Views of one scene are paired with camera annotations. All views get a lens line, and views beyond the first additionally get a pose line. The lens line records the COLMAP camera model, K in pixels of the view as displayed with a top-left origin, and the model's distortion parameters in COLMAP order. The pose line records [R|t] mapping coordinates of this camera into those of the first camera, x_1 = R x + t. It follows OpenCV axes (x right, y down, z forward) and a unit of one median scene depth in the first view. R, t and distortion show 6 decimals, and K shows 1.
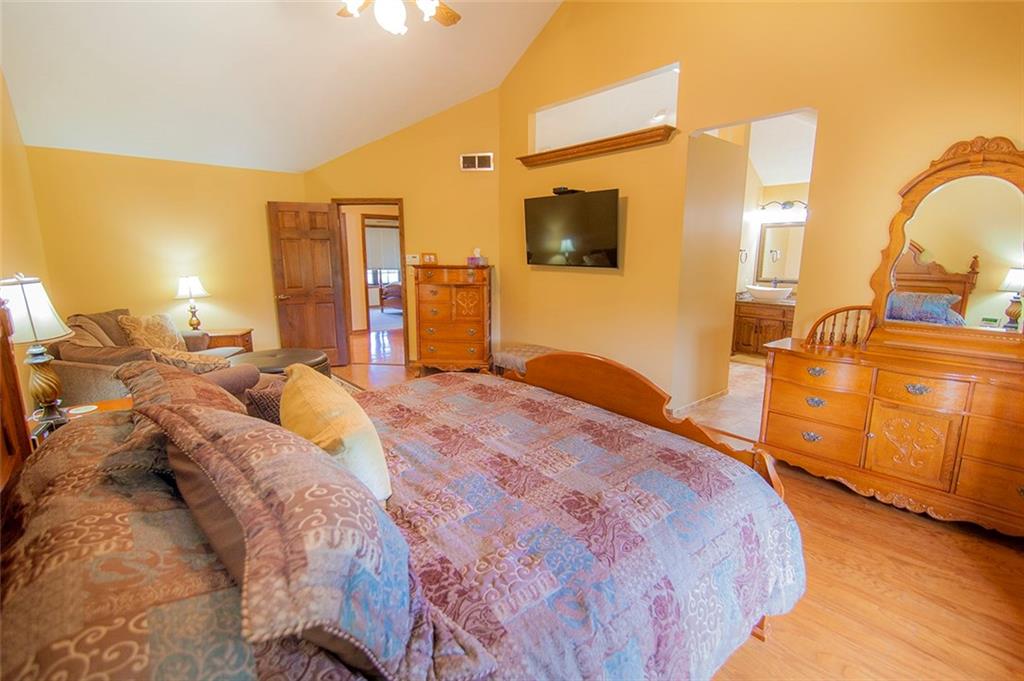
lens RADIAL K [[471.3, 0, 508.3], [0, 471.3, 341.6], [0, 0, 1]] dist [-0.015758, -0.000501]
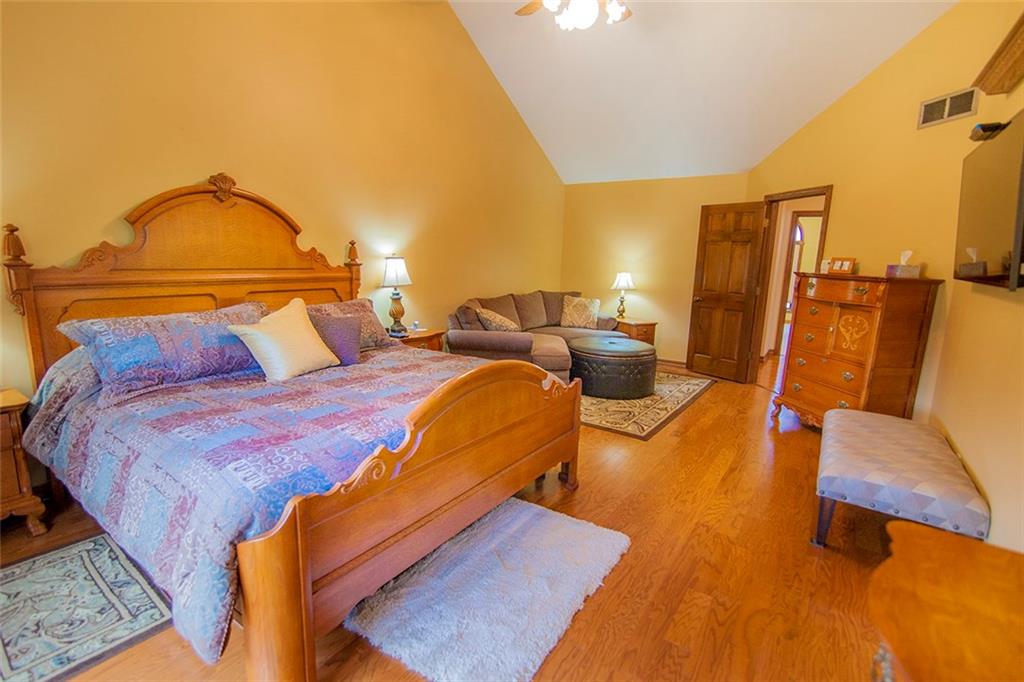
lens RADIAL K [[471.3, 0, 508.3], [0, 471.3, 342.1], [0, 0, 1]] dist [-0.015758, -0.000501]
pose [[0.232725, 0.180936, -0.955563, 0.423453], [-0.205539, 0.969498, 0.133516, -0.056203], [0.950575, 0.165333, 0.262816, 0.363191]]
